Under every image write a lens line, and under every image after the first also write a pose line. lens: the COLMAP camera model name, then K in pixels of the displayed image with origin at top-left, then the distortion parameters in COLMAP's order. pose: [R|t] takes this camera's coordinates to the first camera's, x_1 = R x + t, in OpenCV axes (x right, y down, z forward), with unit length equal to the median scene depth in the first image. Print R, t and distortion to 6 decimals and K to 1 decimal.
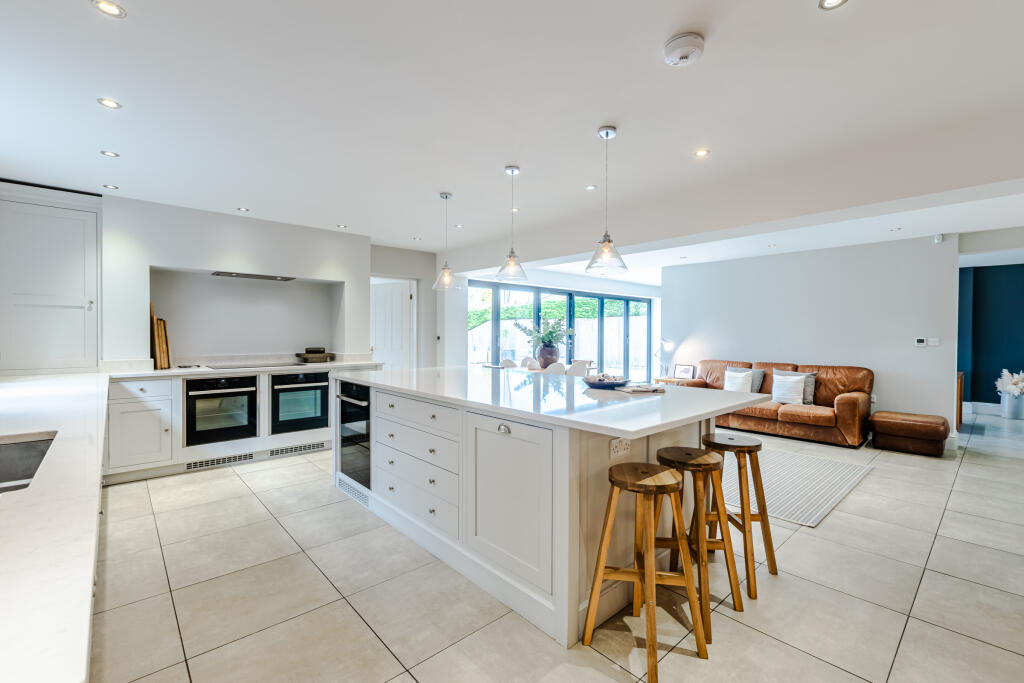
lens RADIAL K [[444.6, 0, 513.1], [0, 444.6, 337.7], [0, 0, 1]] dist [0.001004, 0.000340]
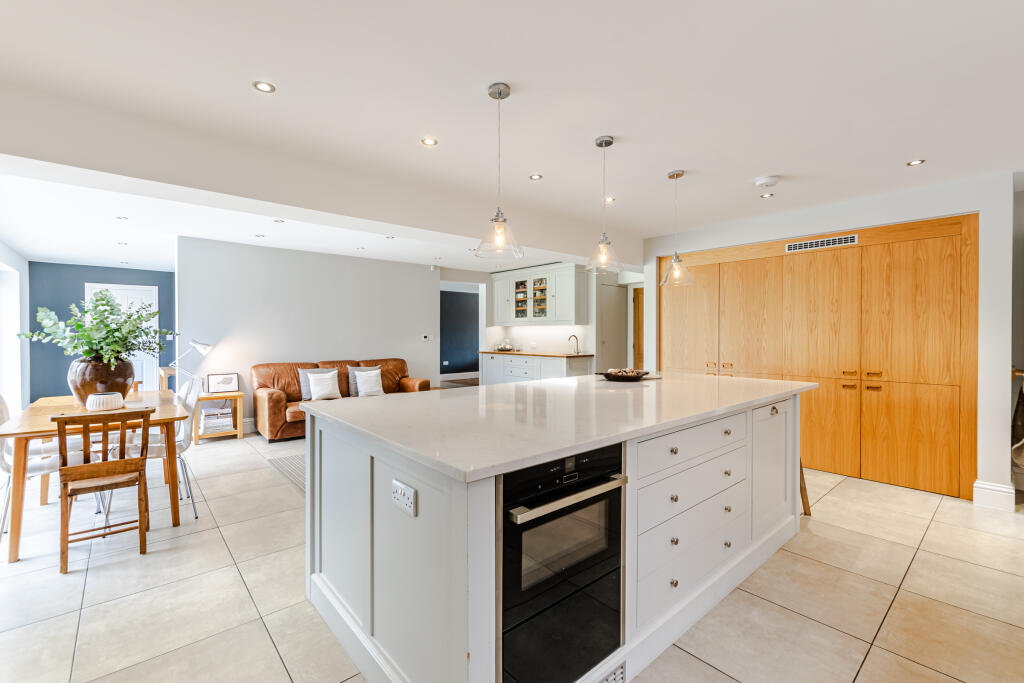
lens RADIAL K [[444.6, 0, 513.1], [0, 444.6, 337.7], [0, 0, 1]] dist [0.001004, 0.000340]
pose [[0.023156, -0.016341, 0.999598, -0.603622], [0.009679, 0.999823, 0.016120, -0.013075], [-0.999685, 0.009302, 0.023310, 0.807258]]
